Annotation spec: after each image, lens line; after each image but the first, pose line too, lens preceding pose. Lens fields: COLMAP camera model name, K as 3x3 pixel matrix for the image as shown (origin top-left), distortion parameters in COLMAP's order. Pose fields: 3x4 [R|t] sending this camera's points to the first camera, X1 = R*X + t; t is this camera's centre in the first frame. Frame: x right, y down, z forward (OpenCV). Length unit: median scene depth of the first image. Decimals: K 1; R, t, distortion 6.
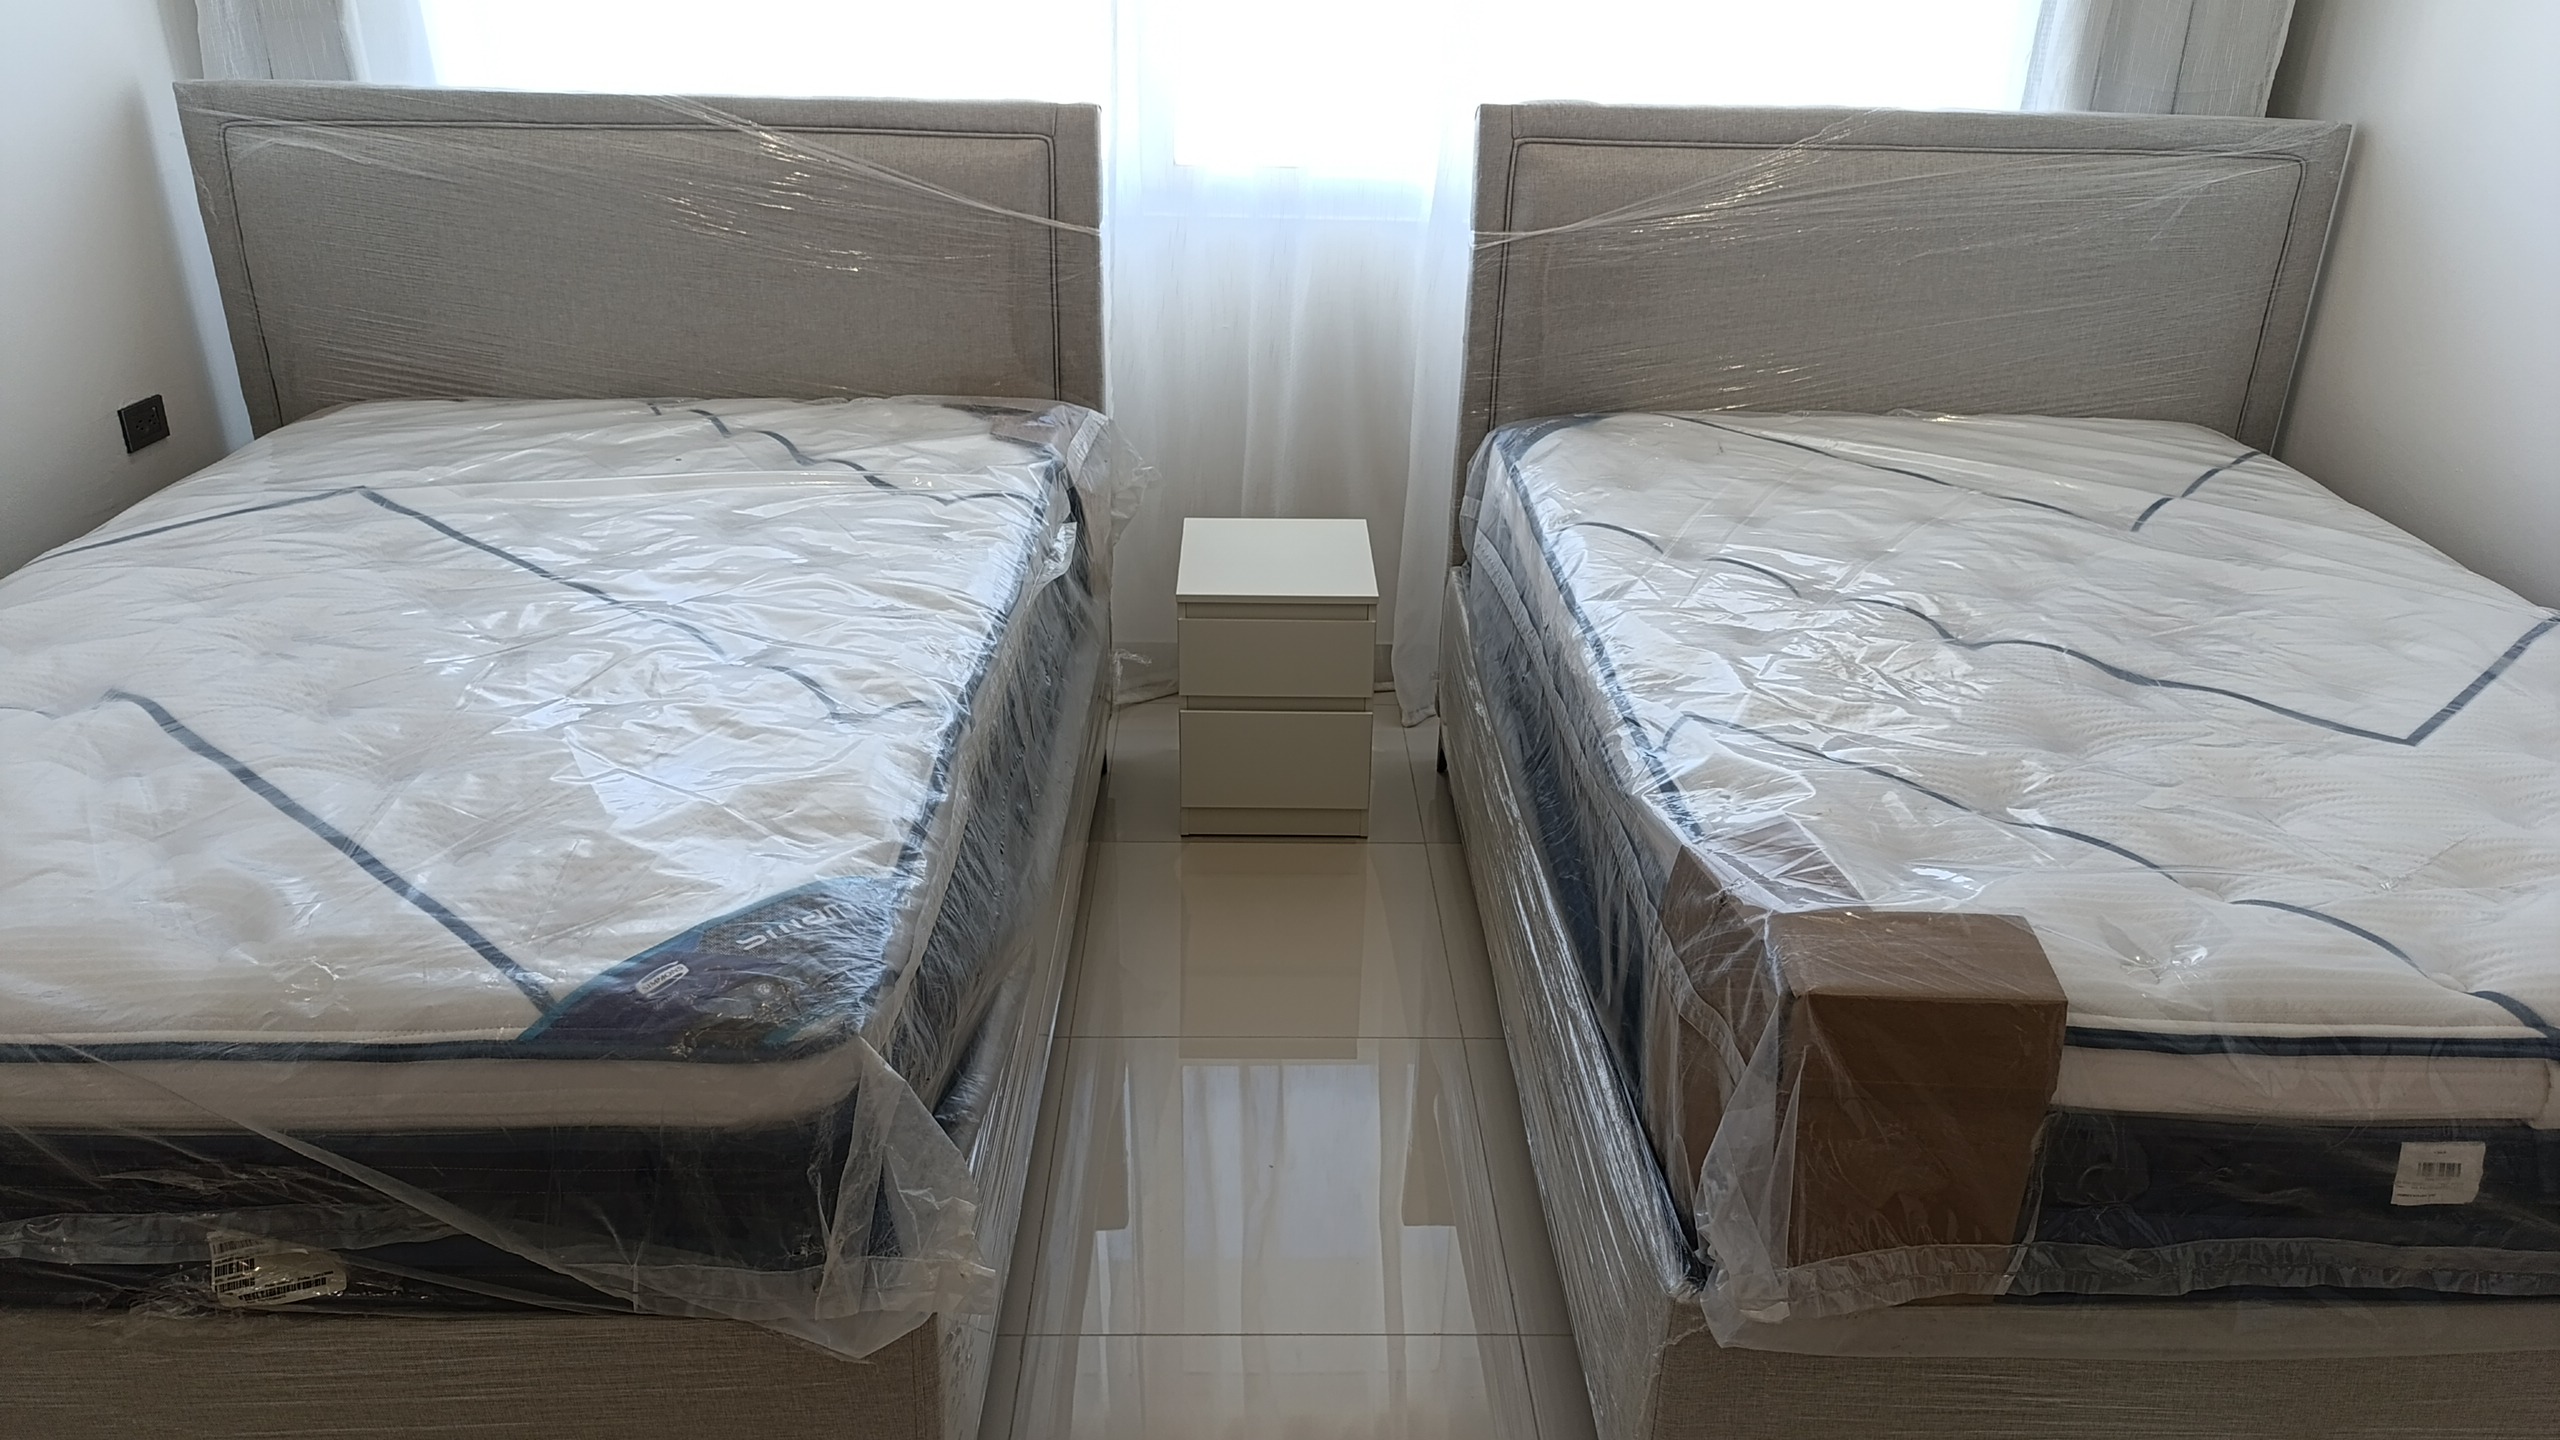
lens RADIAL K [[1770.0, 0, 1285.9], [0, 1770.0, 727.7], [0, 0, 1]] dist [0.011458, -0.025591]
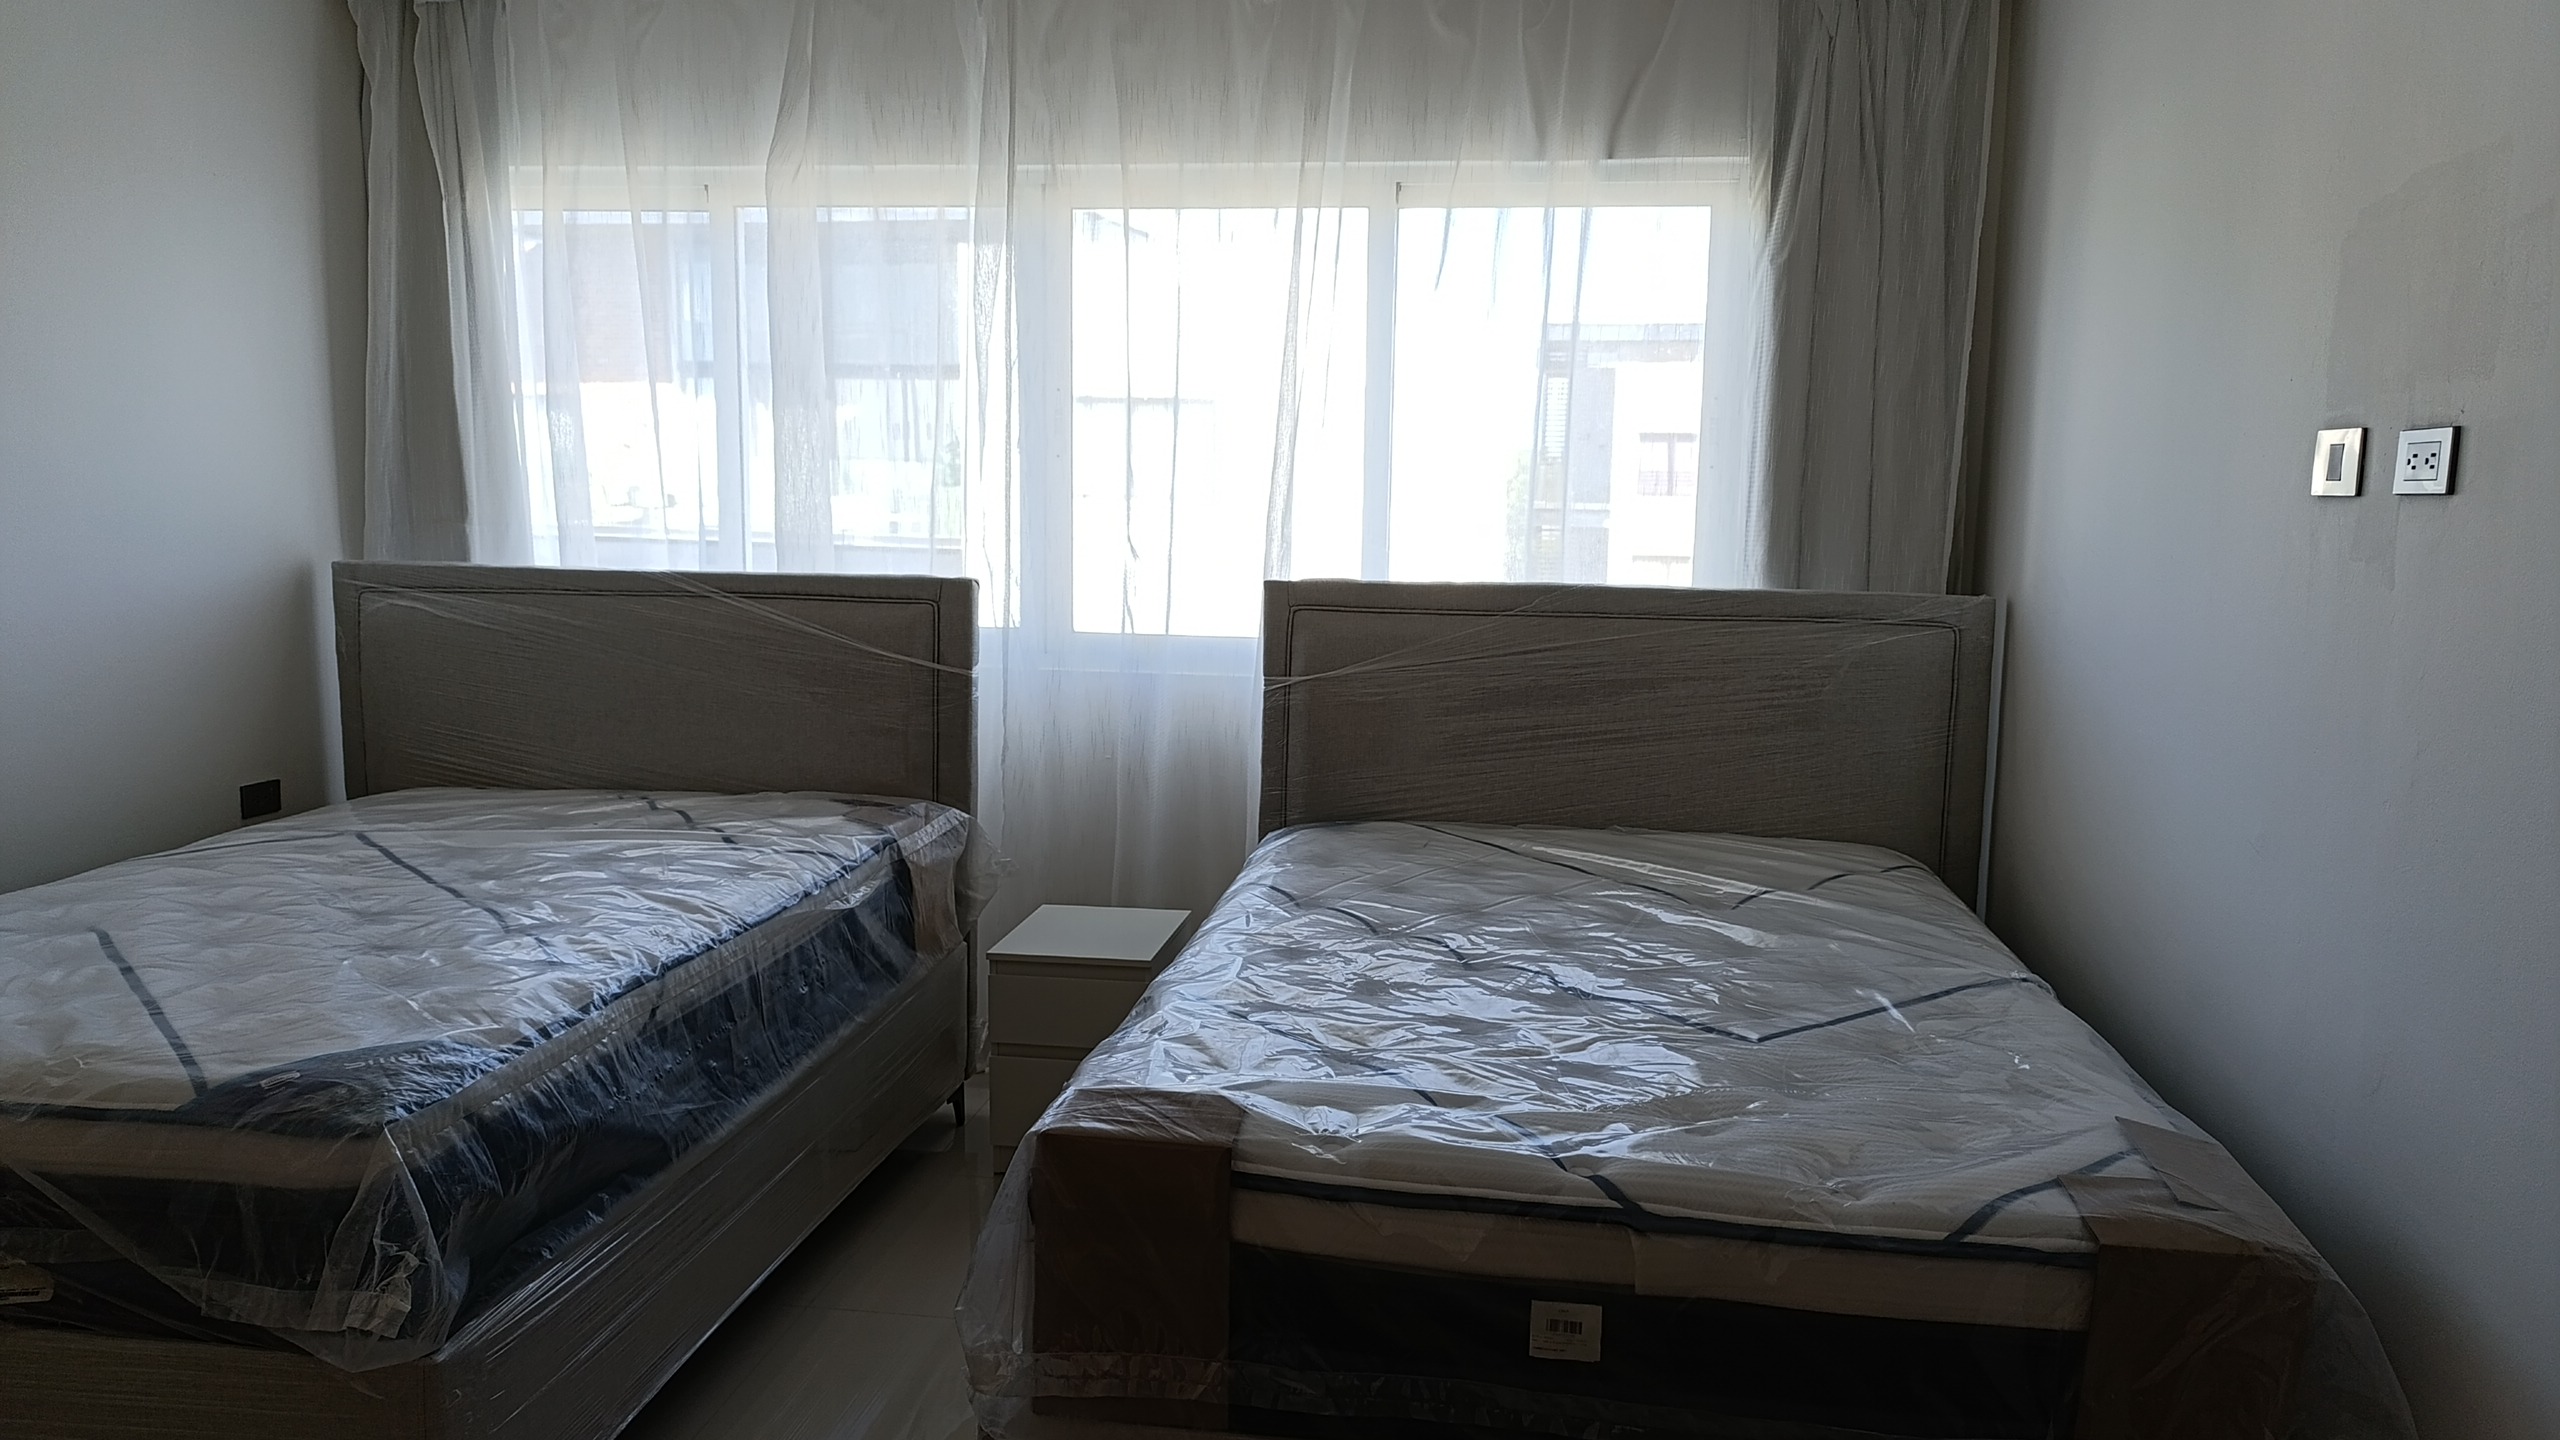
lens RADIAL K [[1770.0, 0, 1296.9], [0, 1770.0, 713.8], [0, 0, 1]] dist [0.011458, -0.025591]
pose [[0.986758, 0.015099, -0.161497, 0.362679], [-0.062850, 0.953467, -0.294873, 0.119827], [0.149530, 0.301118, 0.941790, -0.173310]]
